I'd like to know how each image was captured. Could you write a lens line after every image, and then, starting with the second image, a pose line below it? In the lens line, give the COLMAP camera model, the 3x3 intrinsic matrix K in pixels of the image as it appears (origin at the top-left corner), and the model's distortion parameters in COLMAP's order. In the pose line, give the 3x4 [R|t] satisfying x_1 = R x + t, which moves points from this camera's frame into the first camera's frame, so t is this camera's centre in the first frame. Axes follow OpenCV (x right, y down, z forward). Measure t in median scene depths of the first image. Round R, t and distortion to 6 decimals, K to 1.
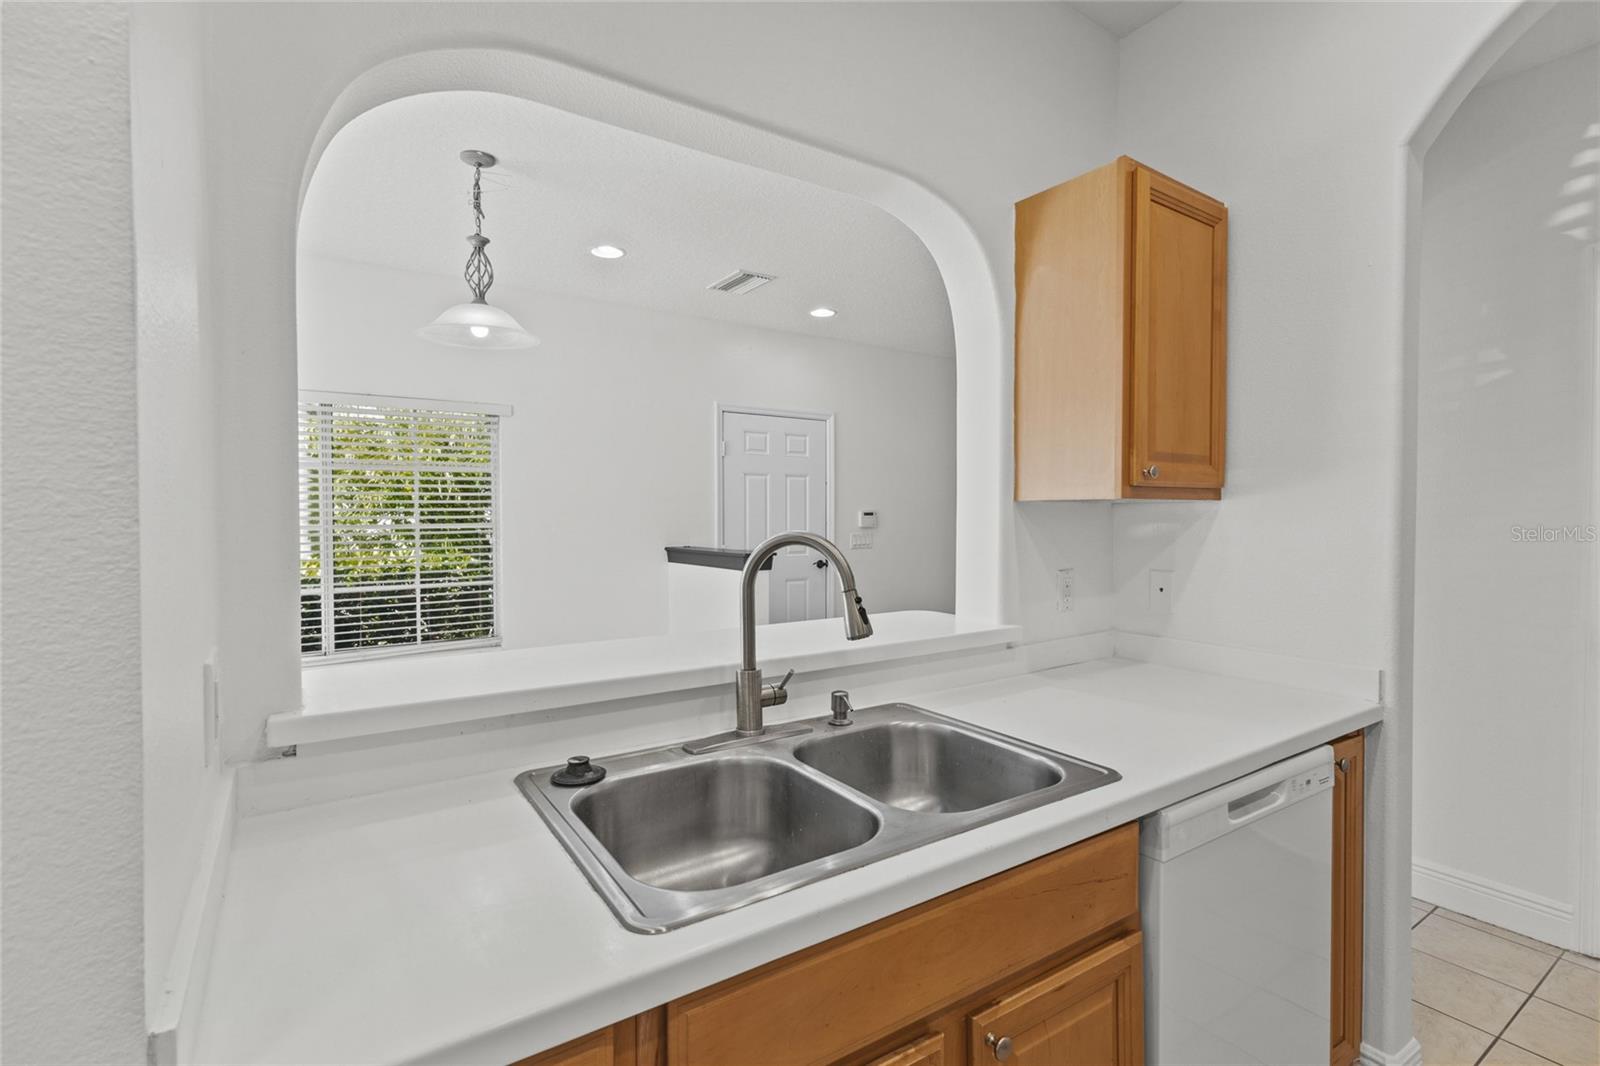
lens RADIAL K [[737.0, 0, 795.4], [0, 737.0, 528.7], [0, 0, 1]] dist [0.004775, 0.000885]
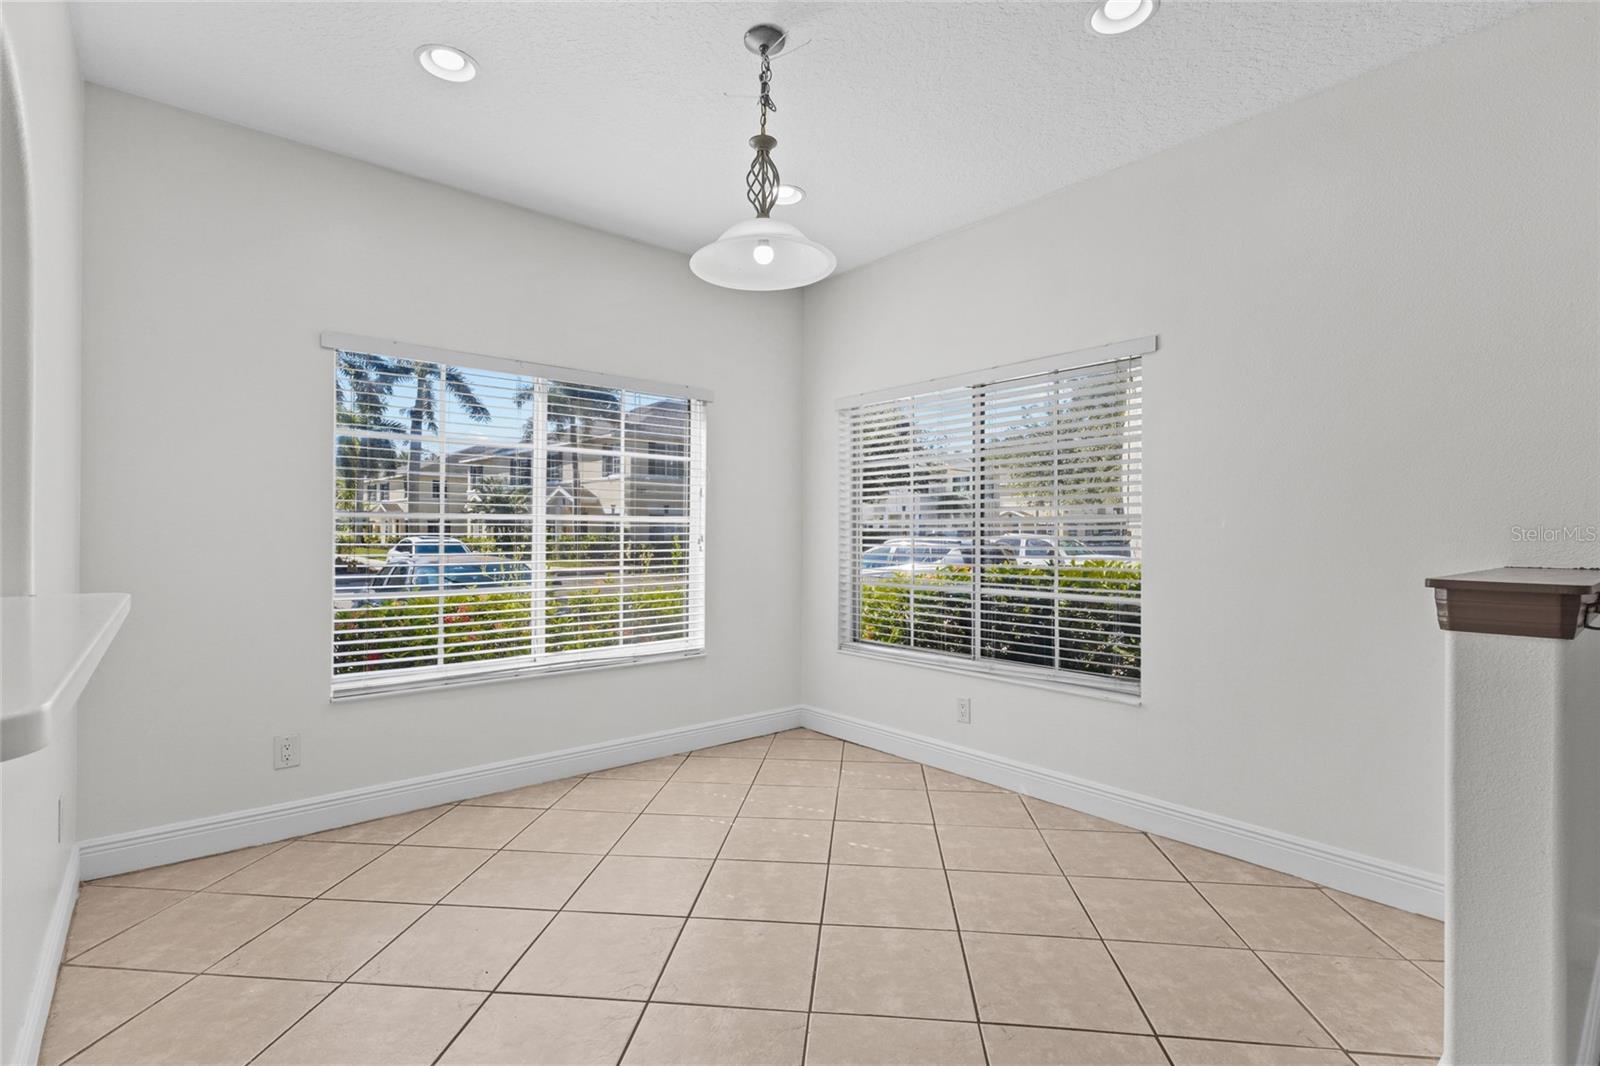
lens RADIAL K [[750.7, 0, 801.5], [0, 750.7, 538.1], [0, 0, 1]] dist [0.011681, -0.000442]
pose [[0.135968, 0.007348, -0.990686, 0.258471], [-0.019924, 0.999791, 0.004681, 0.018198], [0.990513, 0.019102, 0.136086, 0.646985]]
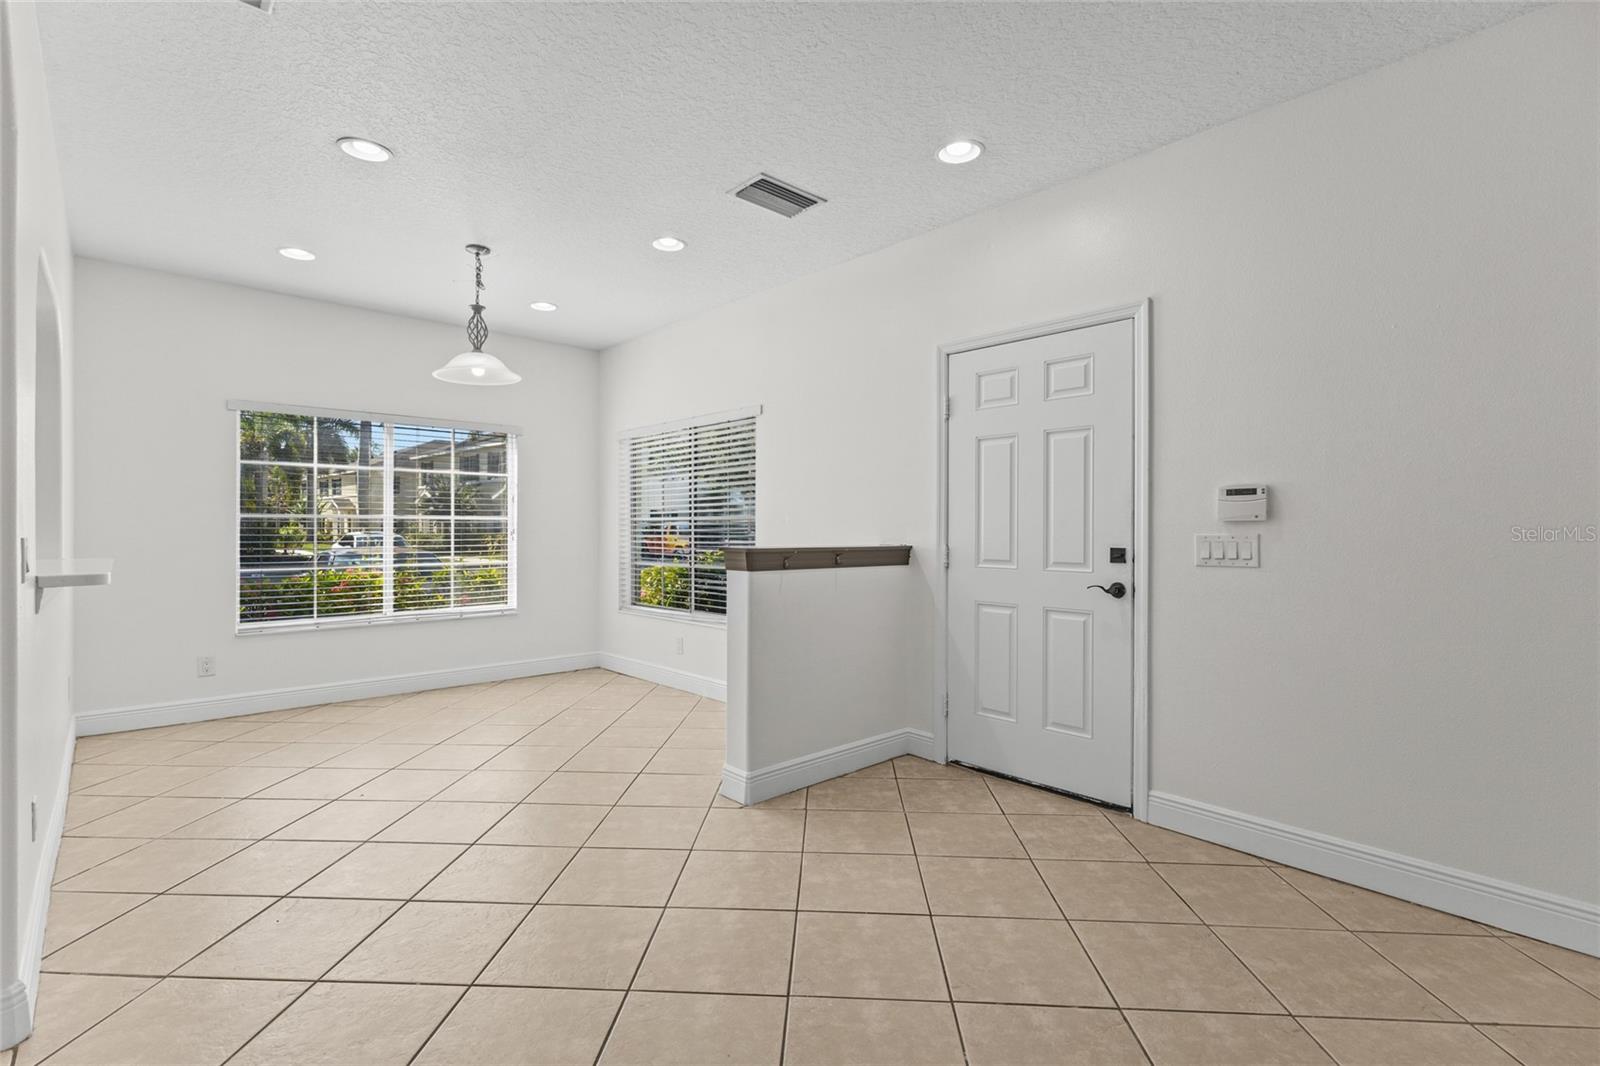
lens RADIAL K [[737.0, 0, 795.4], [0, 737.0, 528.7], [0, 0, 1]] dist [0.004775, 0.000885]
pose [[0.169586, 0.003718, -0.985508, 0.721471], [-0.018959, 0.999820, 0.000509, 0.010954], [0.985333, 0.018598, 0.169626, 0.939059]]
